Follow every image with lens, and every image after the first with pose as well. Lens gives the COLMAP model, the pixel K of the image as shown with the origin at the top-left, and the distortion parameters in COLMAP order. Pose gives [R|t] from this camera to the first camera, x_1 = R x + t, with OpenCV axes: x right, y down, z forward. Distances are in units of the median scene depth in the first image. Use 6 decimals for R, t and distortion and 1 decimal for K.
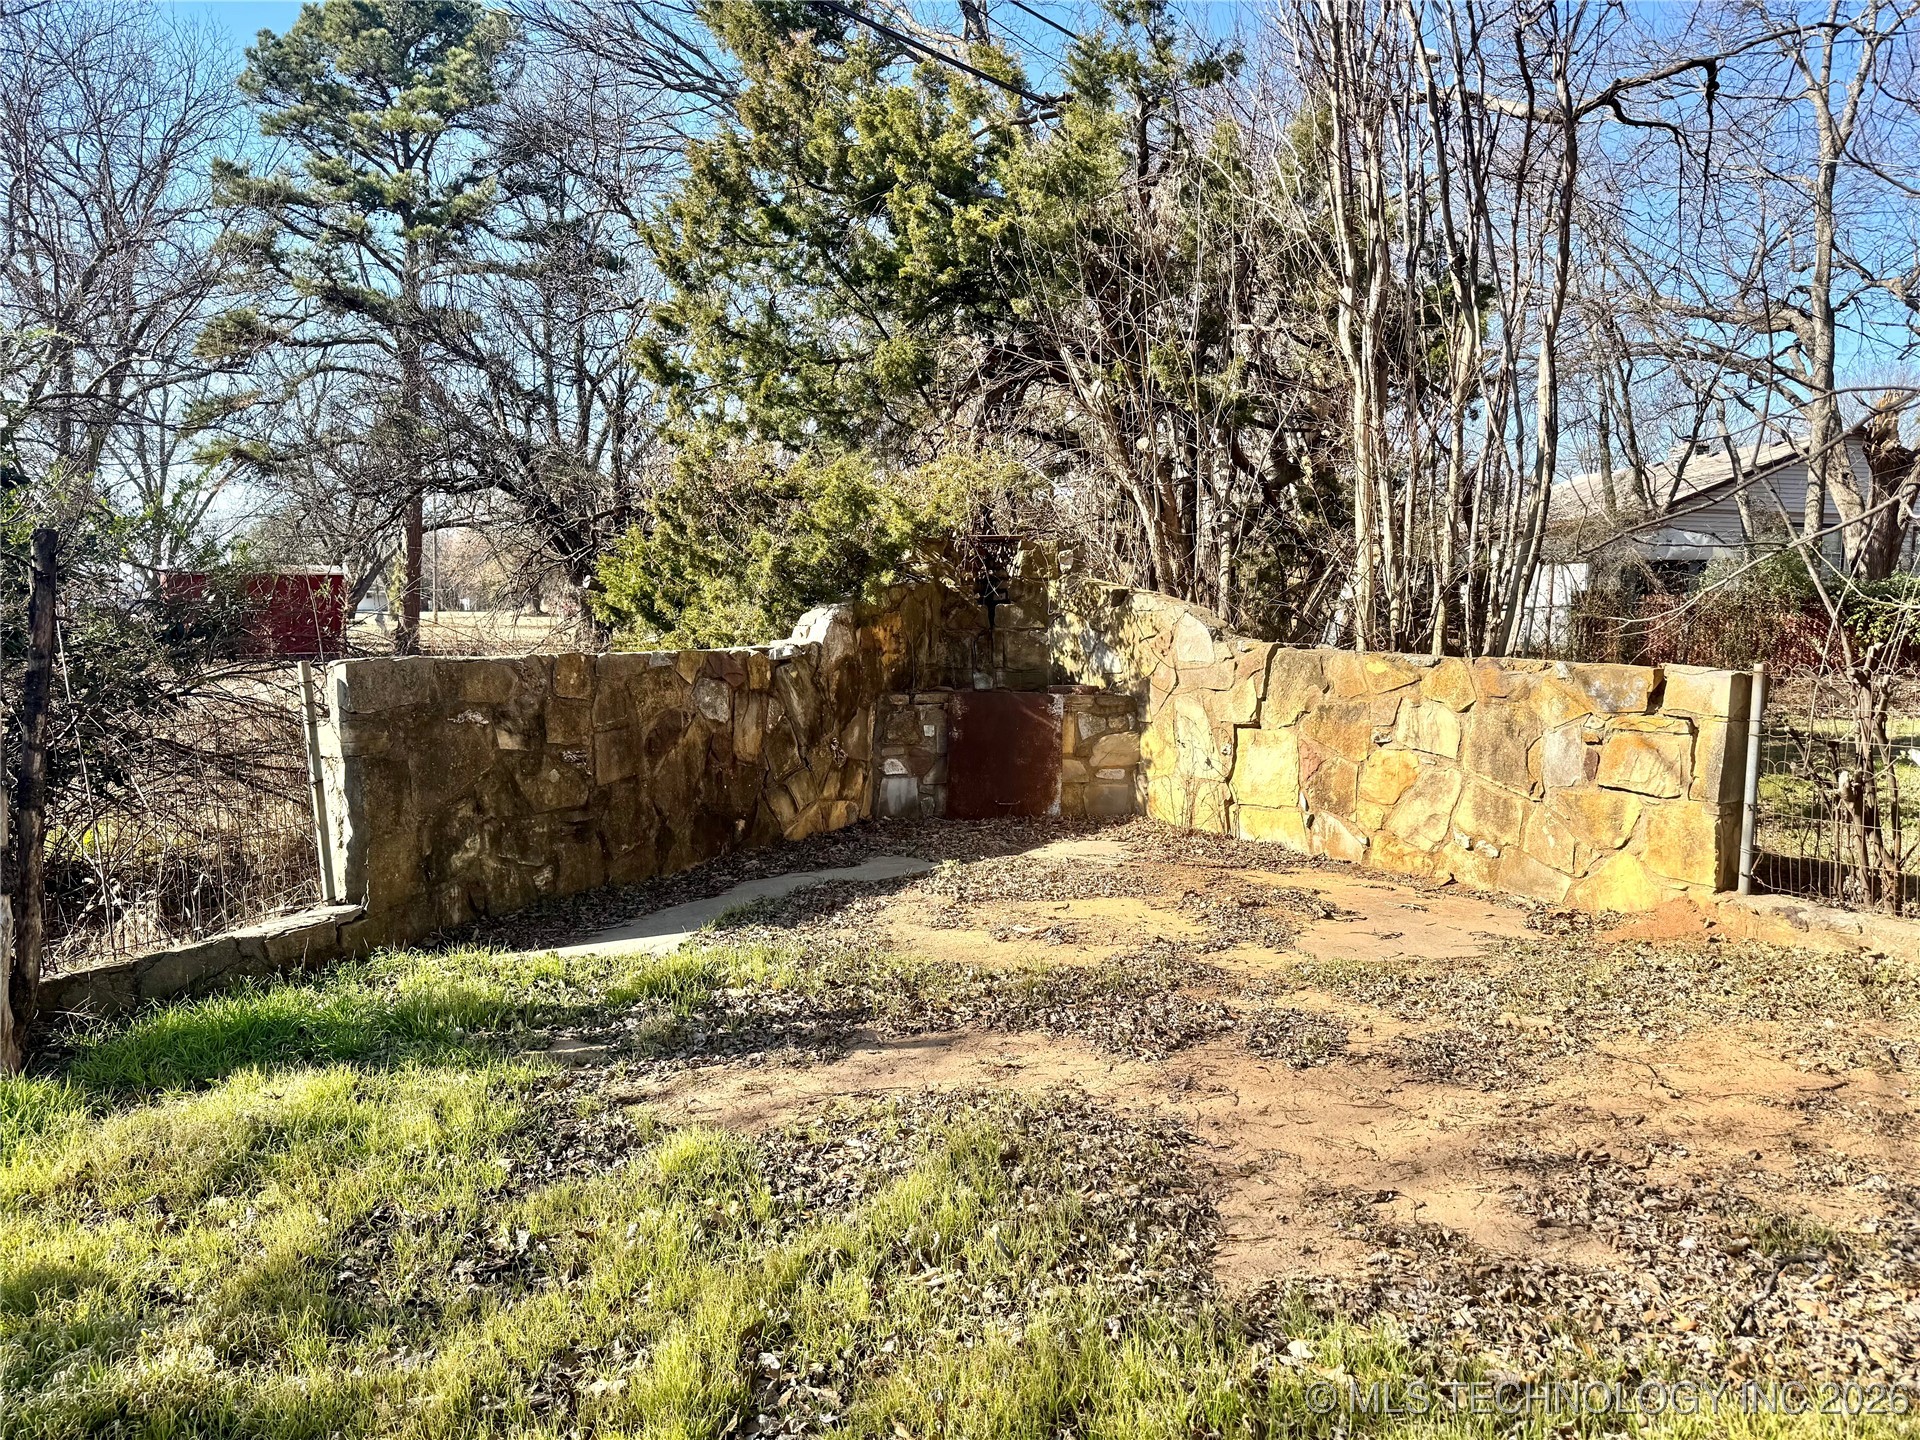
lens RADIAL K [[1351.9, 0, 953.6], [0, 1351.9, 715.7], [0, 0, 1]] dist [0.052338, -0.070121]
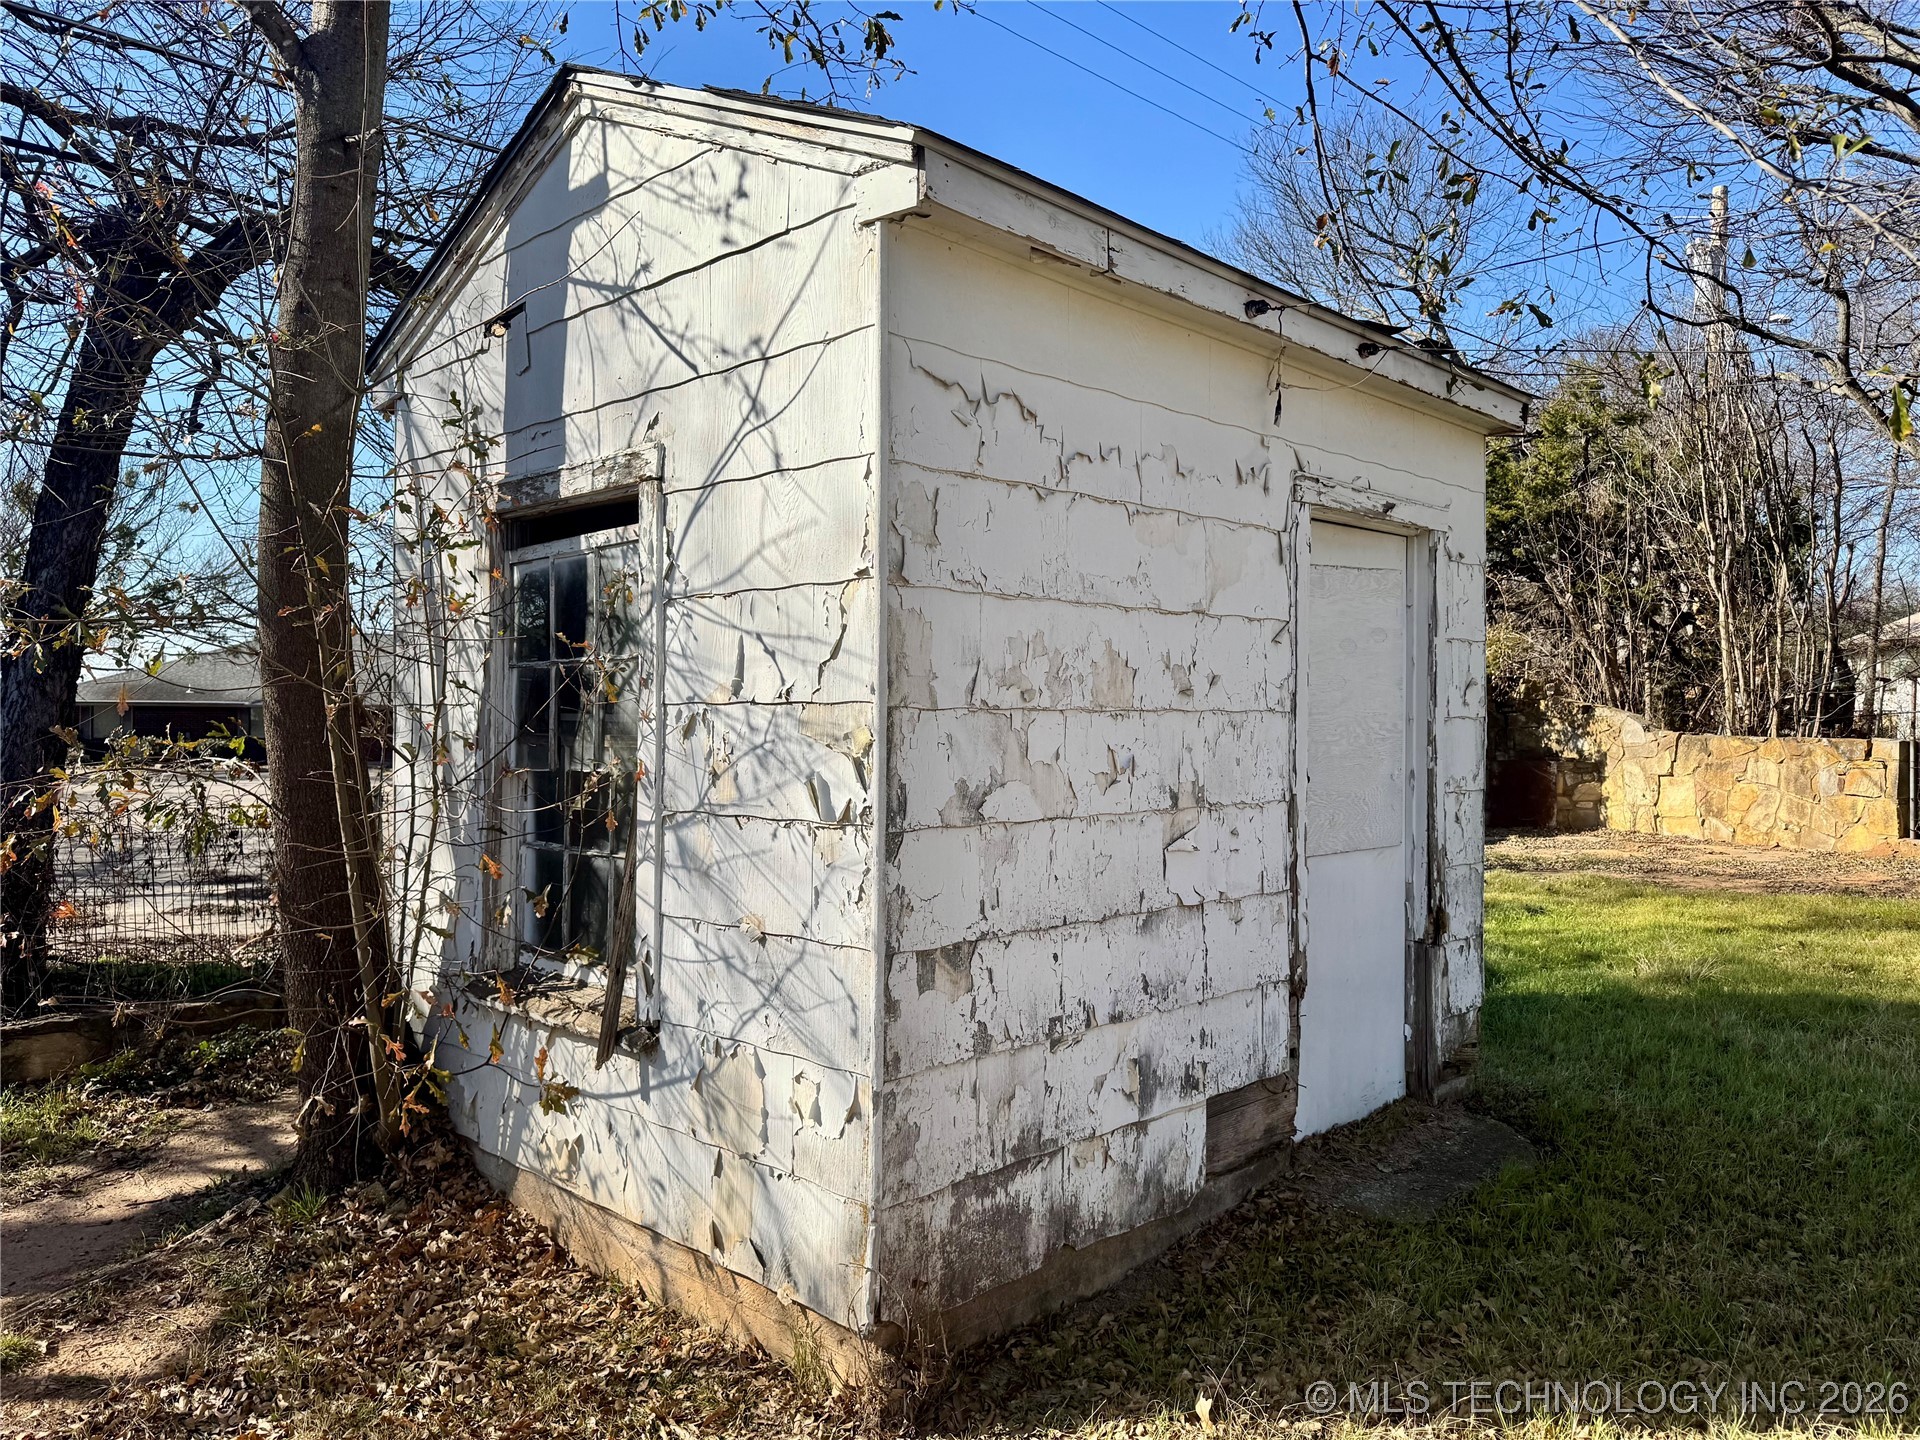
lens RADIAL K [[1351.9, 0, 969.6], [0, 1351.9, 719.5], [0, 0, 1]] dist [0.052338, -0.070121]
pose [[0.969852, -0.015221, -0.243221, -0.260524], [-0.003538, 0.997063, -0.076505, 0.077161], [0.243671, 0.075059, 0.966949, -1.081989]]
